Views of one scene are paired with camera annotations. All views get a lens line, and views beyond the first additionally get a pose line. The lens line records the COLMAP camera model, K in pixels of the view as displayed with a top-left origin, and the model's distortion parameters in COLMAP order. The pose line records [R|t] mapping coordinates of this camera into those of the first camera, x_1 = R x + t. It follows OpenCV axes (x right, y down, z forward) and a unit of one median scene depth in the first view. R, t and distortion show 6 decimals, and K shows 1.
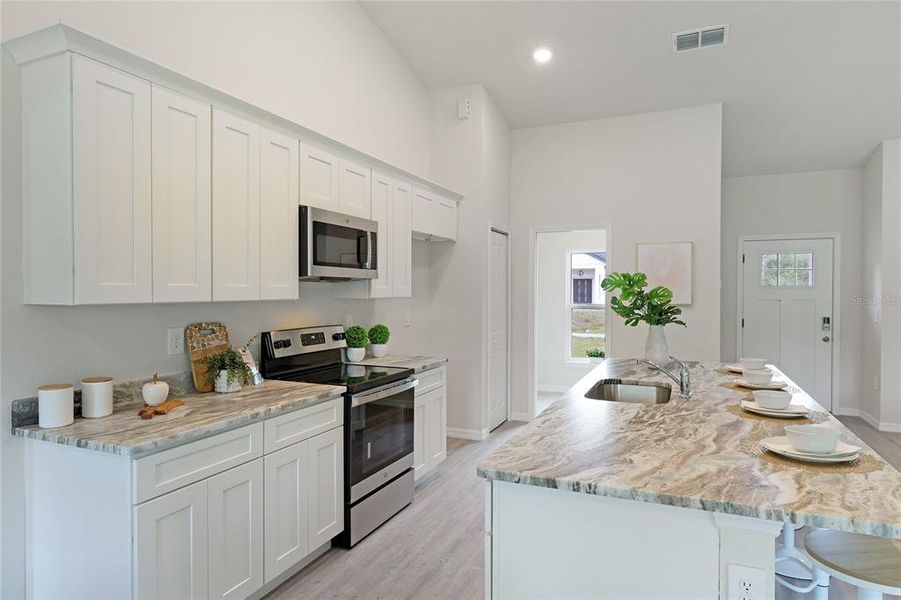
lens RADIAL K [[539.6, 0, 446.8], [0, 539.6, 297.8], [0, 0, 1]] dist [0.003012, -0.006041]
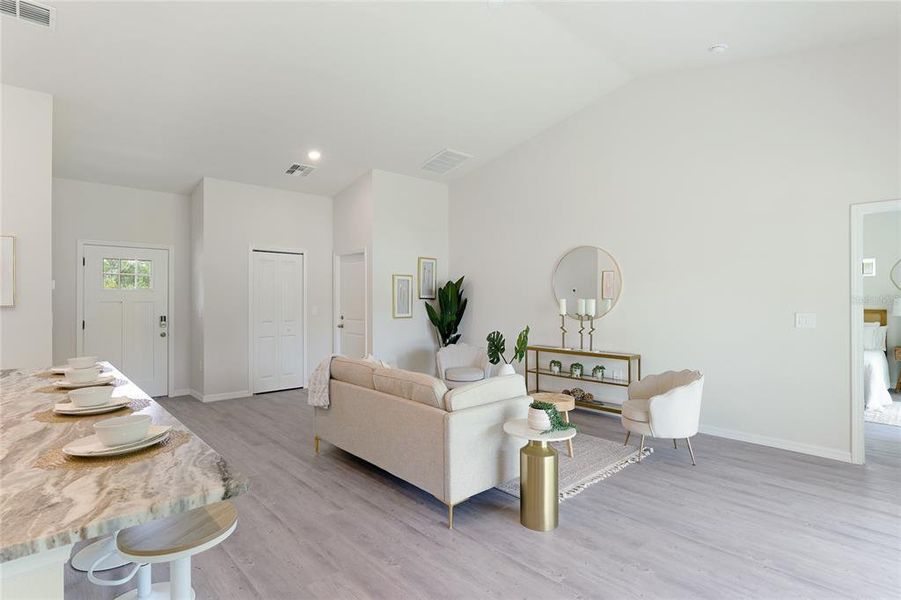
lens RADIAL K [[450.0, 0, 443.3], [0, 450.0, 299.2], [0, 0, 1]] dist [-0.002845, -0.000287]
pose [[0.402156, -0.002045, 0.915569, 0.166414], [0.012451, 0.999917, -0.003235, 0.035536], [-0.915486, 0.012701, 0.402148, 0.142280]]
